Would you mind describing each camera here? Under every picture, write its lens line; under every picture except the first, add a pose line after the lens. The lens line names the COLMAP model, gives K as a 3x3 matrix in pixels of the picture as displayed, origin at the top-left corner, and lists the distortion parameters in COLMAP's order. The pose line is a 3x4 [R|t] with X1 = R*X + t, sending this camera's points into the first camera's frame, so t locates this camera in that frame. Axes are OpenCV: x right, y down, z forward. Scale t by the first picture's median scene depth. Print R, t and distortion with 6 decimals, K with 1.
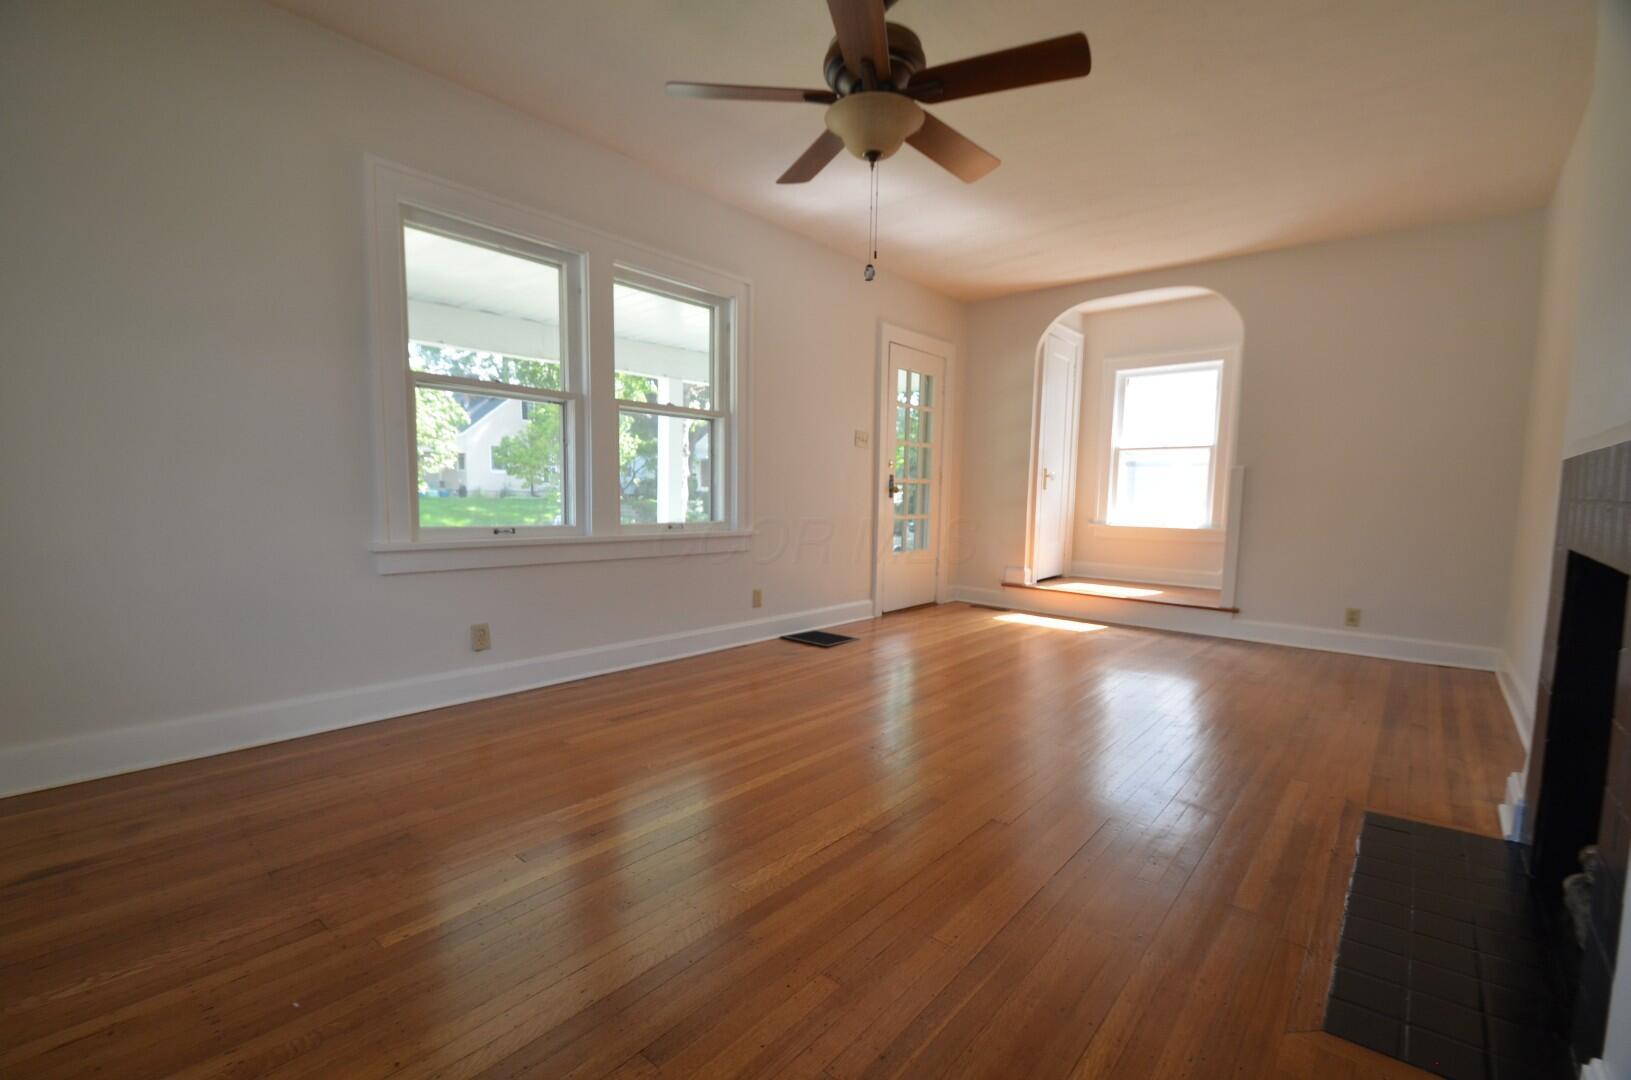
lens RADIAL K [[725.6, 0, 816.9], [0, 725.6, 552.0], [0, 0, 1]] dist [0.000504, -0.000635]
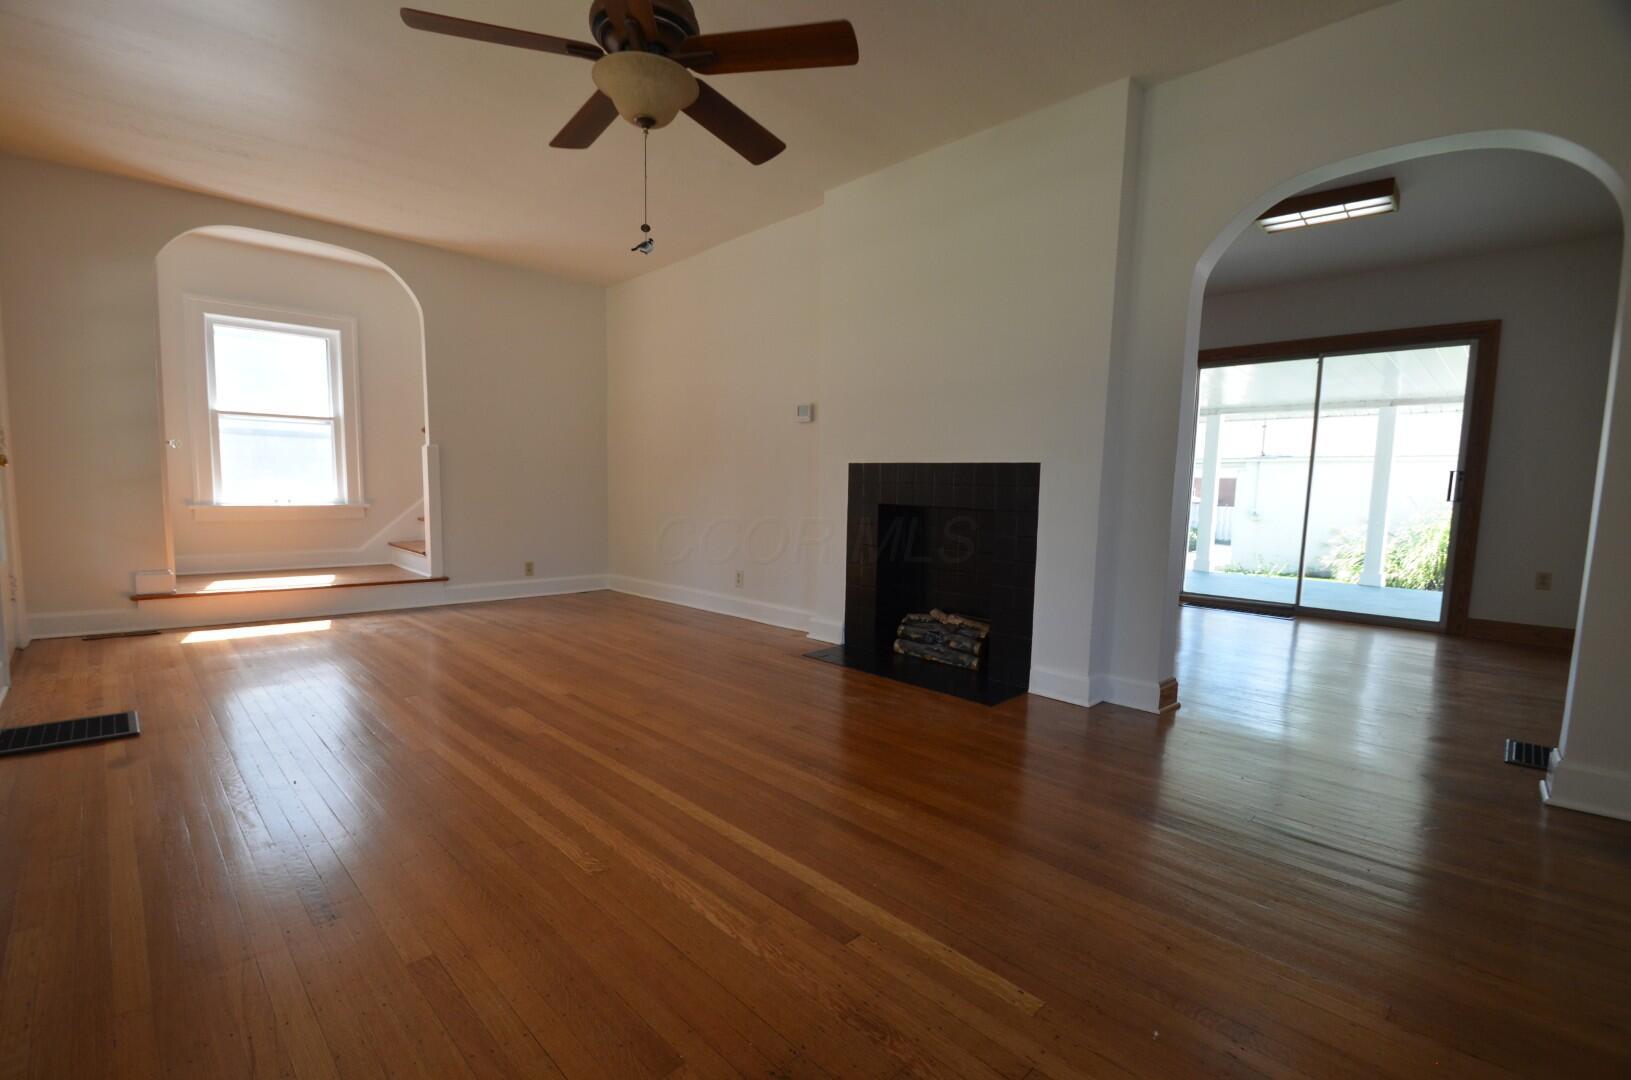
lens RADIAL K [[725.6, 0, 806.9], [0, 725.6, 548.5], [0, 0, 1]] dist [0.000504, -0.000635]
pose [[0.098260, -0.104819, 0.989625, -0.367587], [0.061375, 0.993183, 0.099102, -0.032079], [-0.993266, 0.051001, 0.104024, 0.289069]]
